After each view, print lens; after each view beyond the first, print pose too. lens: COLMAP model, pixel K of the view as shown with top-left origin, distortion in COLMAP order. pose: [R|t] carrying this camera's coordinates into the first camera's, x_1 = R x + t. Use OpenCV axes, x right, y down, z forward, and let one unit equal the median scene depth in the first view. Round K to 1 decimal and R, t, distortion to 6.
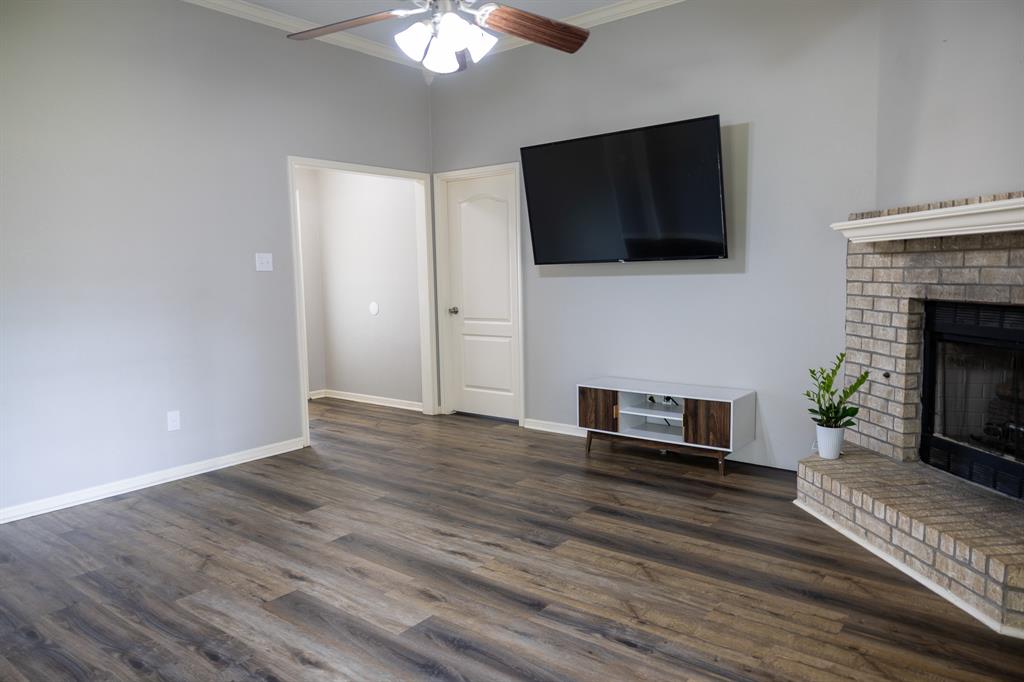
lens RADIAL K [[685.7, 0, 512.0], [0, 685.7, 341.0], [0, 0, 1]] dist [-0.003662, 0.001289]
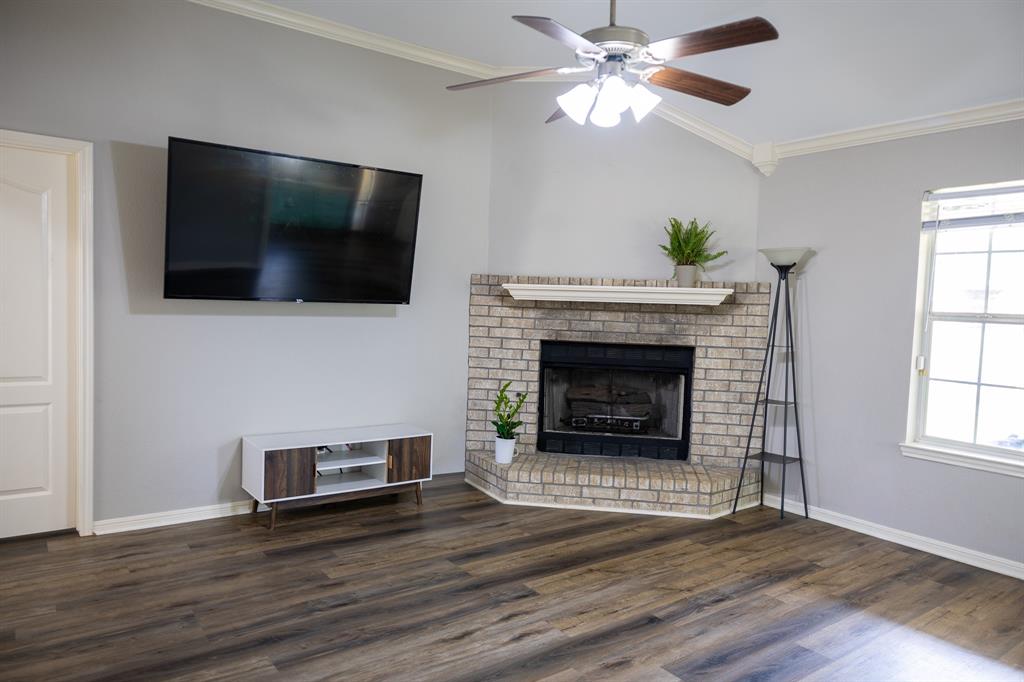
lens RADIAL K [[685.7, 0, 512.0], [0, 685.7, 341.0], [0, 0, 1]] dist [-0.003662, 0.001289]
pose [[0.264297, -0.022720, 0.964174, -0.844722], [0.057636, 0.998308, 0.007725, -0.075032], [-0.962717, 0.053530, 0.265160, 0.681970]]
